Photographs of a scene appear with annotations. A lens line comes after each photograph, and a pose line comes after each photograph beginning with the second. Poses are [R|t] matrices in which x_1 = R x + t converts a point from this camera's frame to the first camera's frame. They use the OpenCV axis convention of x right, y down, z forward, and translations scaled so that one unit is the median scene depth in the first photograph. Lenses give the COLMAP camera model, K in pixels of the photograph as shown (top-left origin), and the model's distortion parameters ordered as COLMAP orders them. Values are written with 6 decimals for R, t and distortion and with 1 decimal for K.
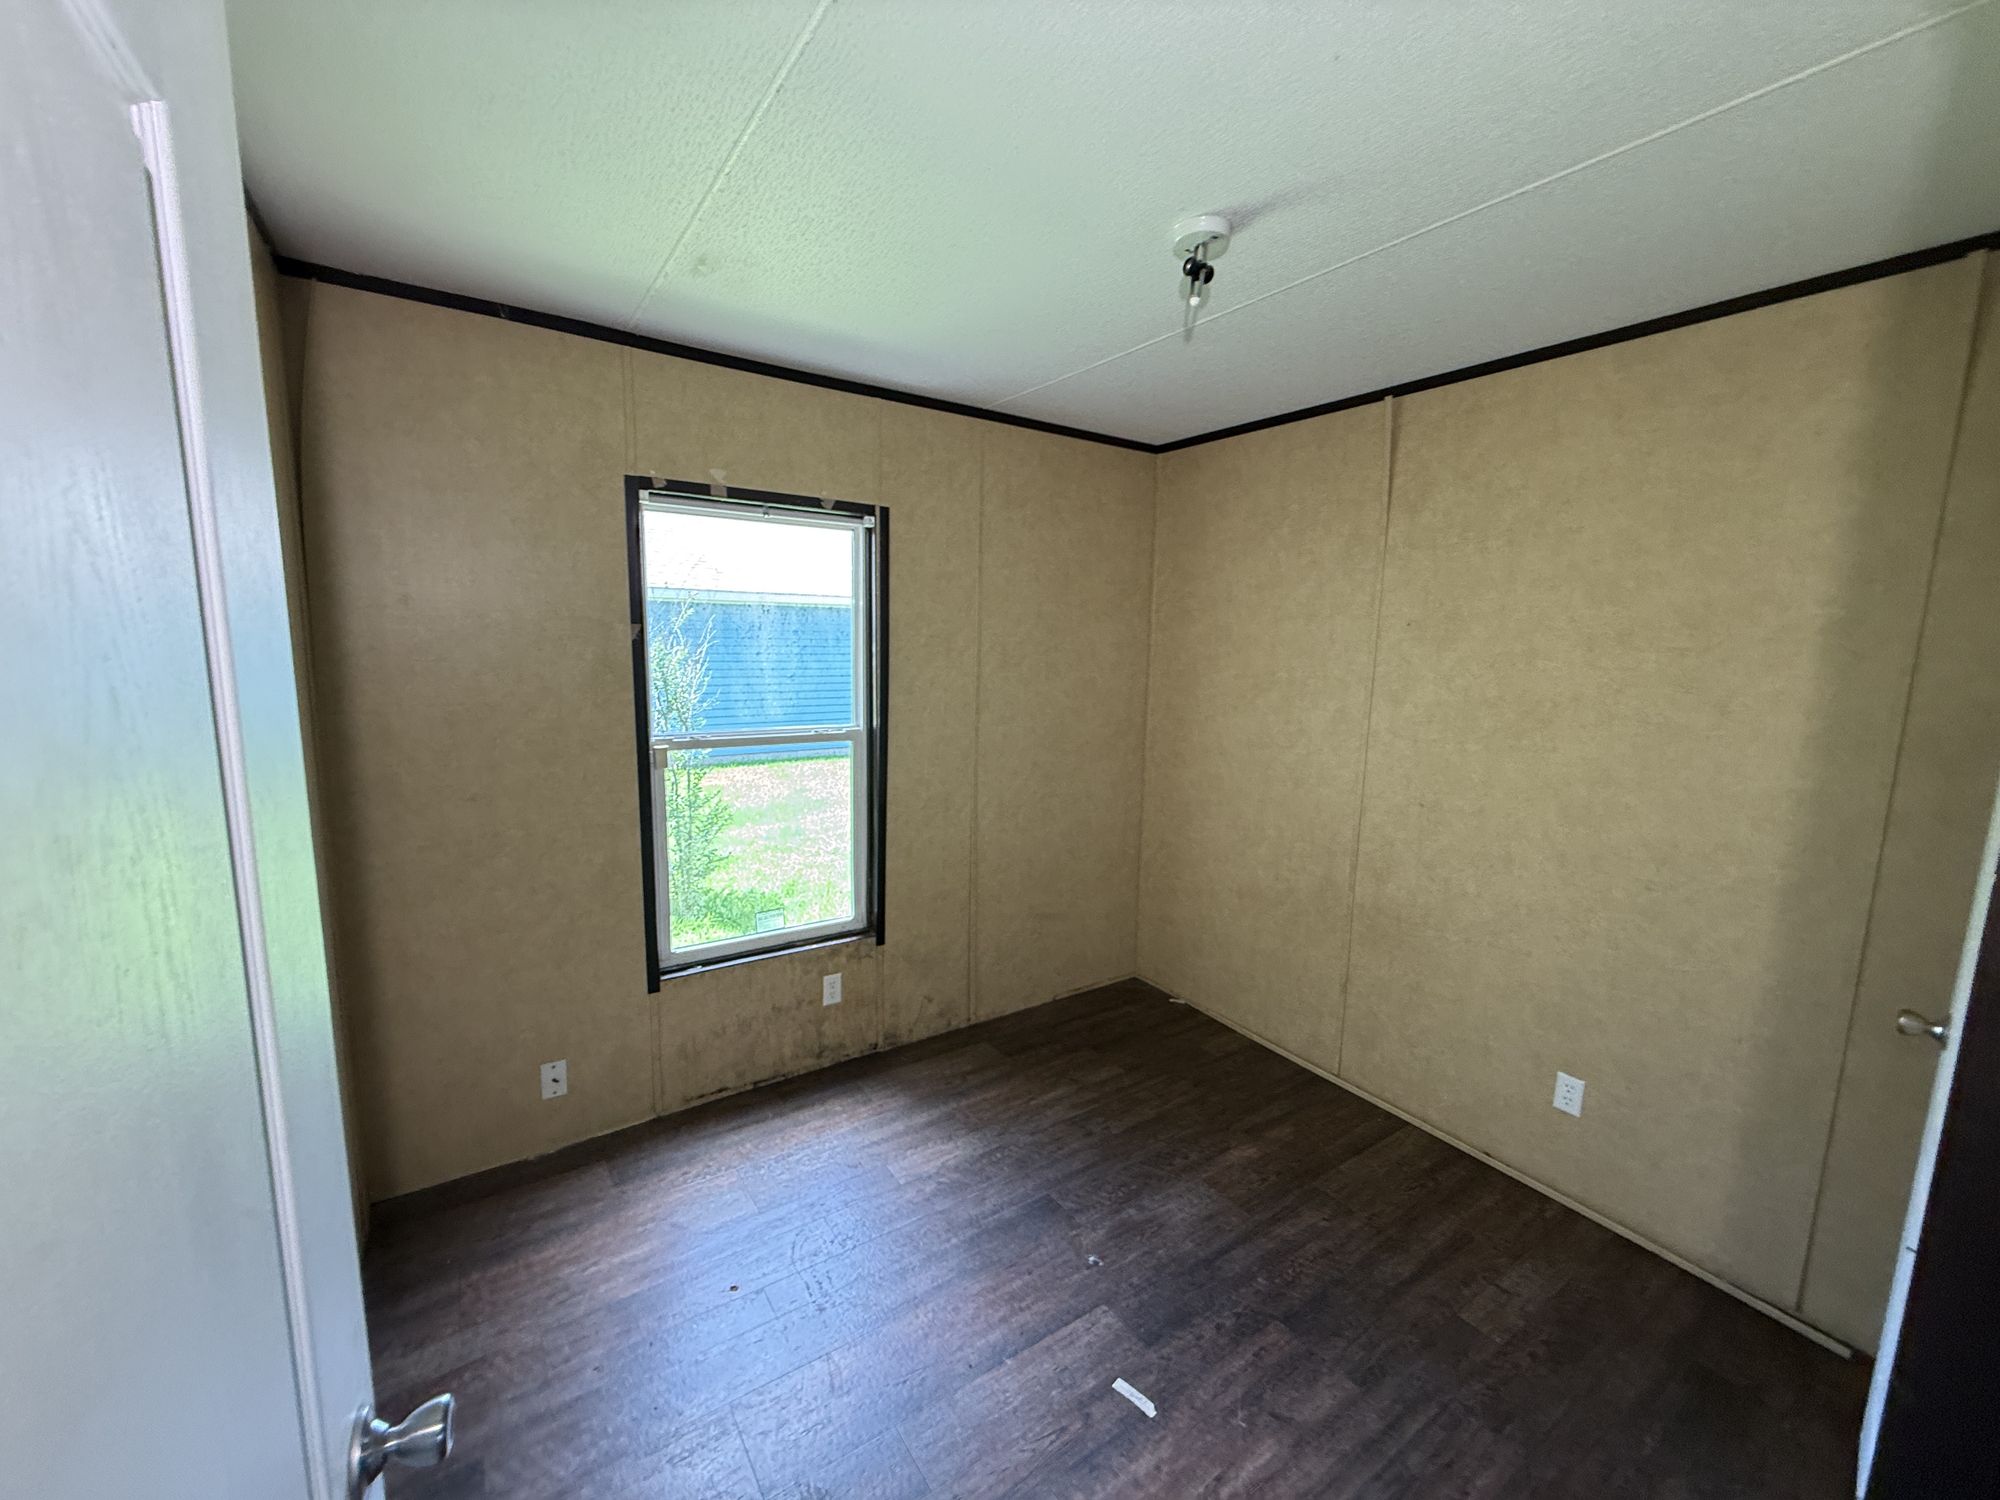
lens RADIAL K [[797.3, 0, 985.4], [0, 797.3, 747.0], [0, 0, 1]] dist [0.000624, 0.000422]
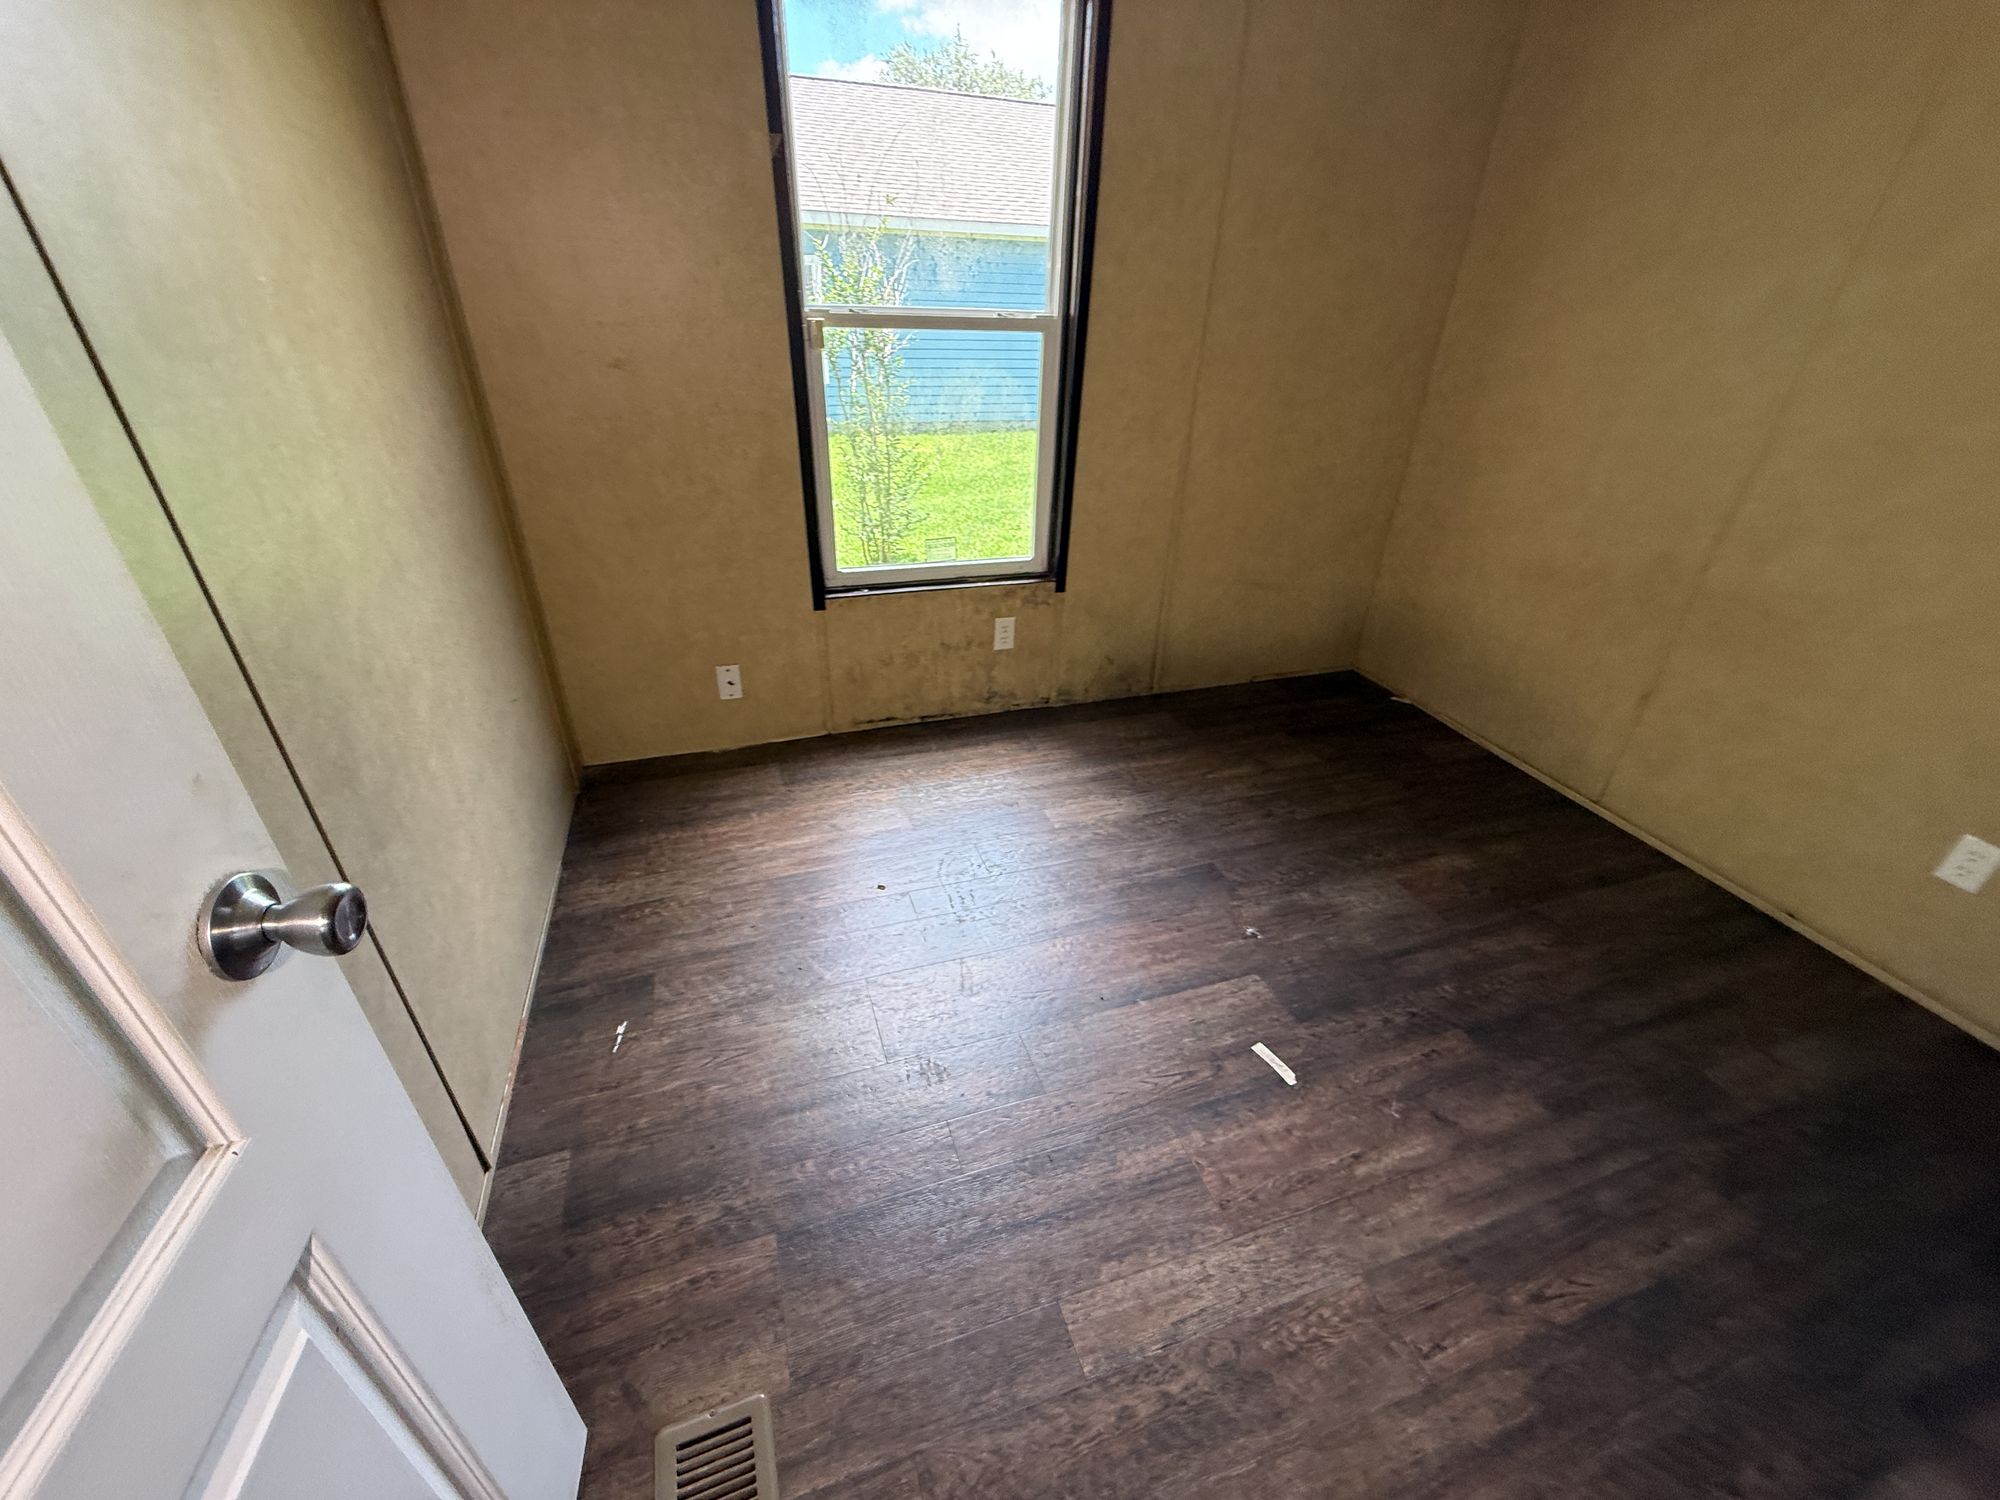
lens RADIAL K [[797.3, 0, 991.1], [0, 797.3, 727.3], [0, 0, 1]] dist [0.000624, 0.000422]
pose [[0.965152, 0.132182, -0.225853, 0.020605], [-0.047729, 0.937495, 0.344710, 0.112057], [0.257301, -0.321918, 0.911134, 0.151031]]
